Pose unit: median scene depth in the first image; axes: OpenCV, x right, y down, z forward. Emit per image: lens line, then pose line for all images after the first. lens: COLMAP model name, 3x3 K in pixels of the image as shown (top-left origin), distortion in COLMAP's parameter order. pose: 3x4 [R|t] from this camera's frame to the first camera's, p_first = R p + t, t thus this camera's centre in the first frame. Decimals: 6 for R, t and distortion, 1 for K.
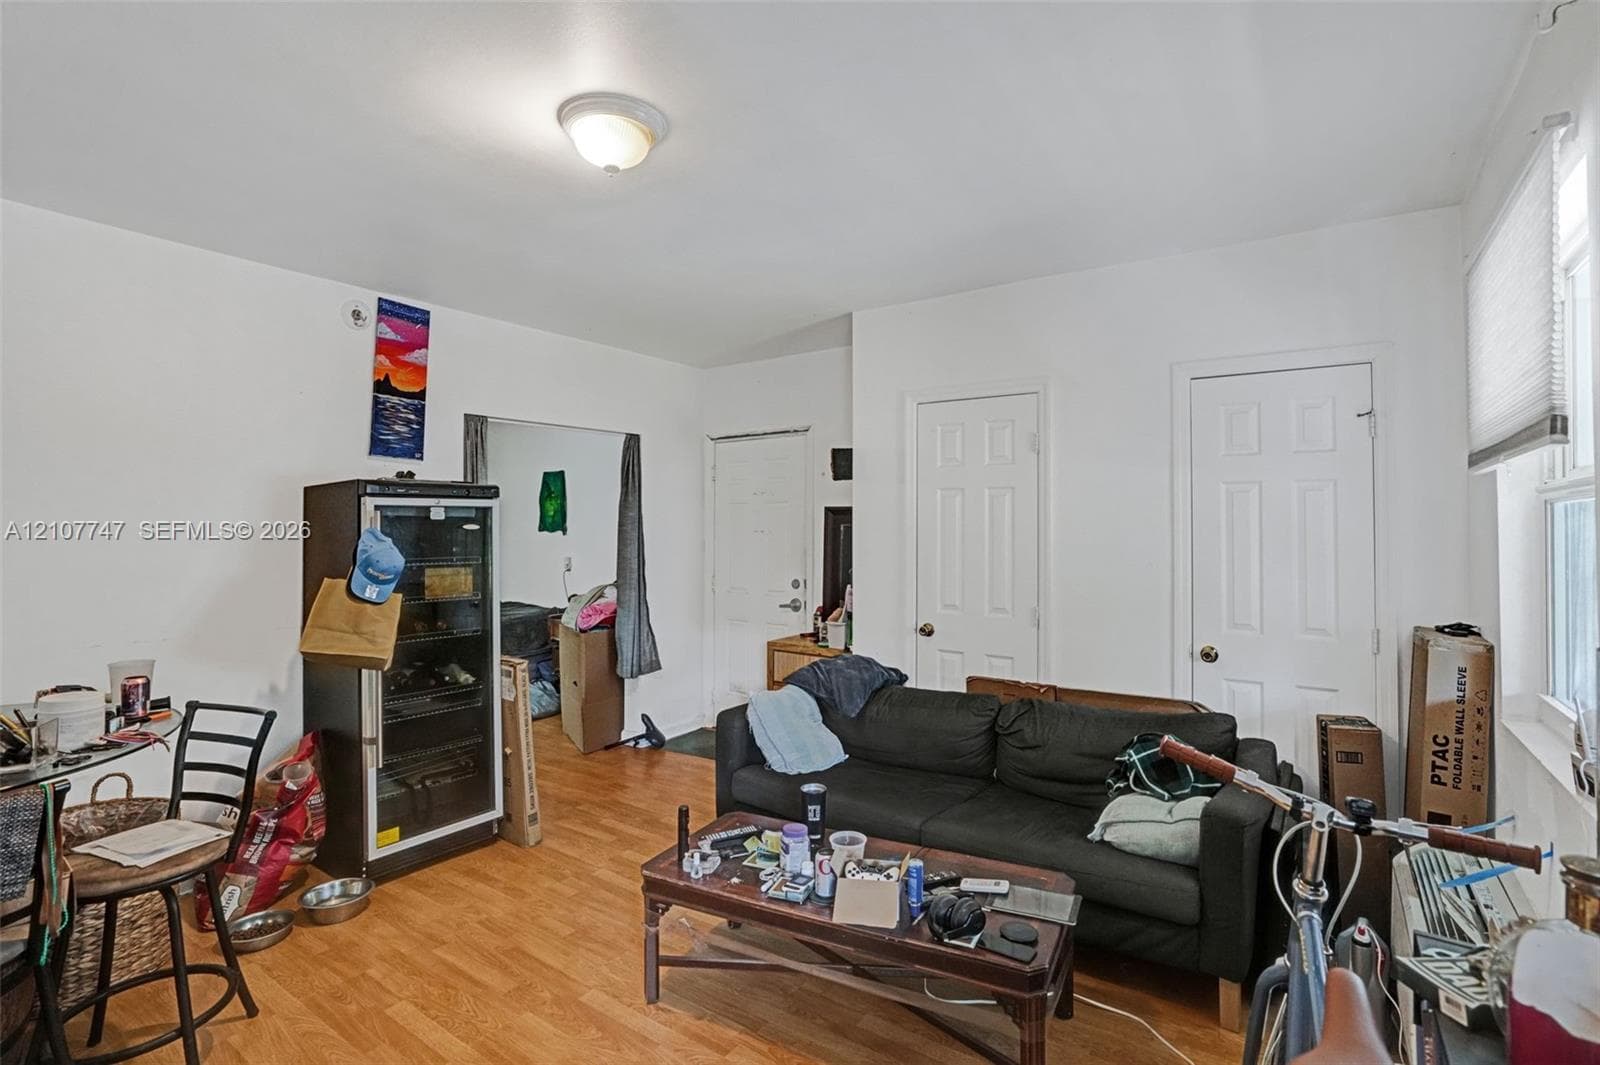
lens RADIAL K [[769.6, 0, 796.7], [0, 769.6, 521.0], [0, 0, 1]] dist [-0.001291, 0.000566]
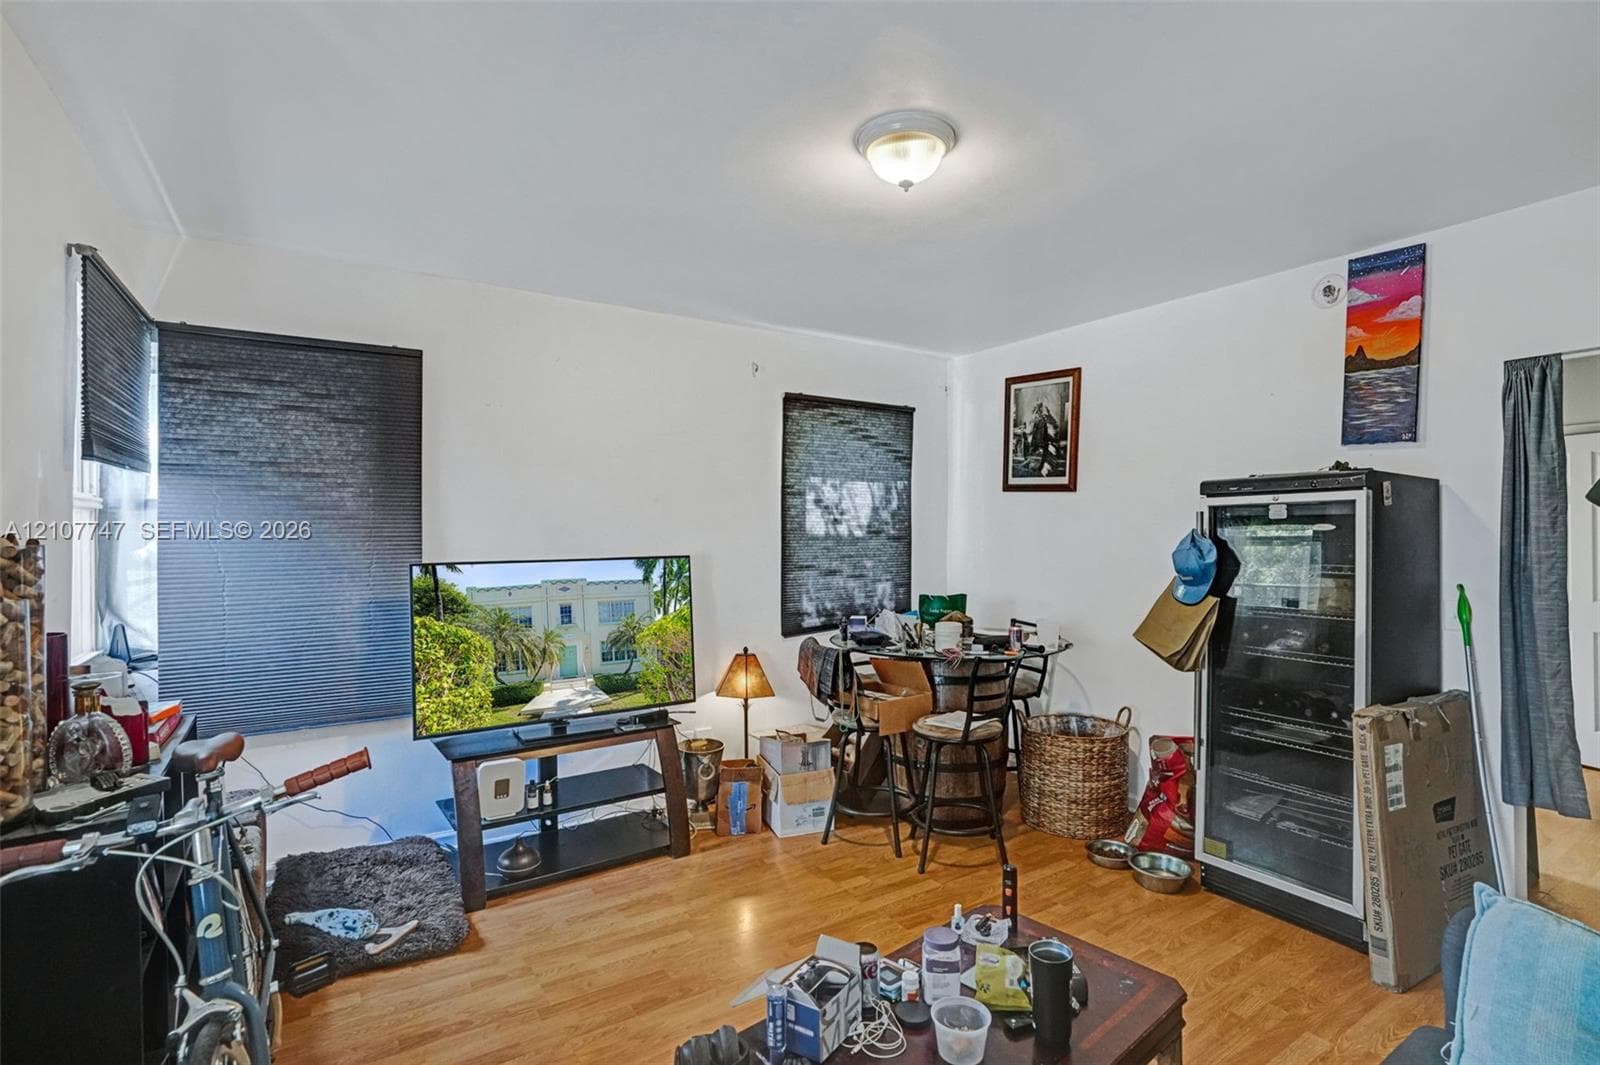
lens RADIAL K [[753.3, 0, 801.1], [0, 753.3, 535.2], [0, 0, 1]] dist [0.002140, 0.000410]
pose [[-0.364060, 0.004460, -0.931365, 0.458473], [0.005170, 0.999983, 0.002768, 0.009960], [0.931361, -0.003807, -0.364076, 0.729502]]
